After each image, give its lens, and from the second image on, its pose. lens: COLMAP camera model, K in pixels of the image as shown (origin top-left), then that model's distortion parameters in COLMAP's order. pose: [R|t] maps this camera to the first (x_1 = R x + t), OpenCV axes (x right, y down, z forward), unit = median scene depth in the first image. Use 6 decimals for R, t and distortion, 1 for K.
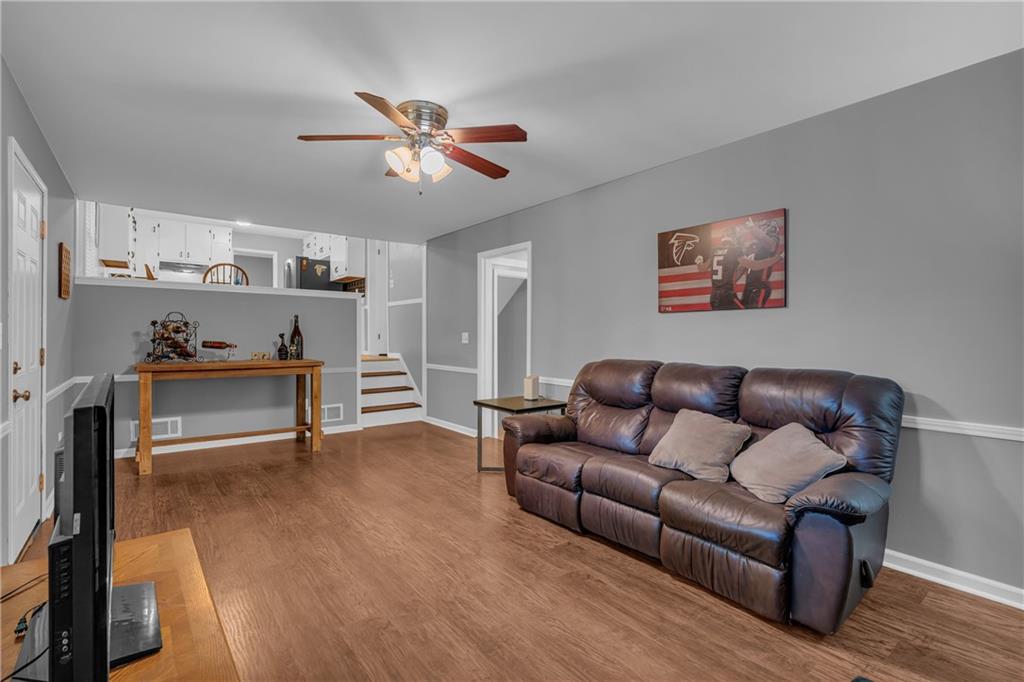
lens RADIAL K [[467.3, 0, 513.8], [0, 467.3, 341.4], [0, 0, 1]] dist [-0.008933, 0.001614]
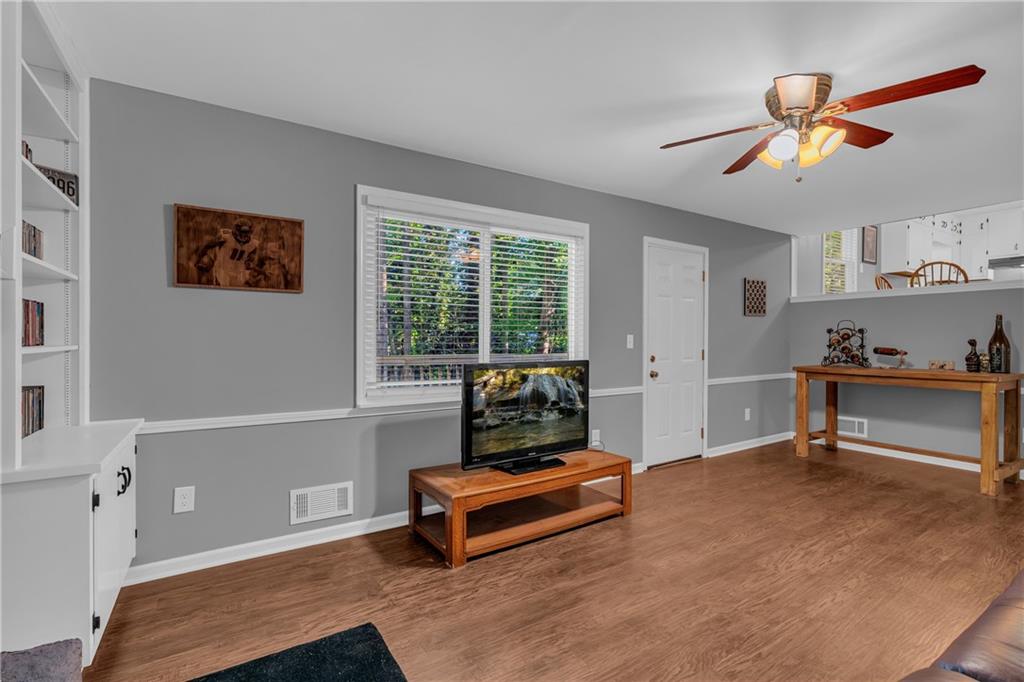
lens RADIAL K [[467.3, 0, 513.8], [0, 467.3, 341.4], [0, 0, 1]] dist [-0.008933, 0.001614]
pose [[-0.098539, -0.001331, -0.995132, 0.442495], [-0.013415, 0.999910, -0.000009, -0.003124], [0.995043, 0.013349, -0.098548, 0.336698]]
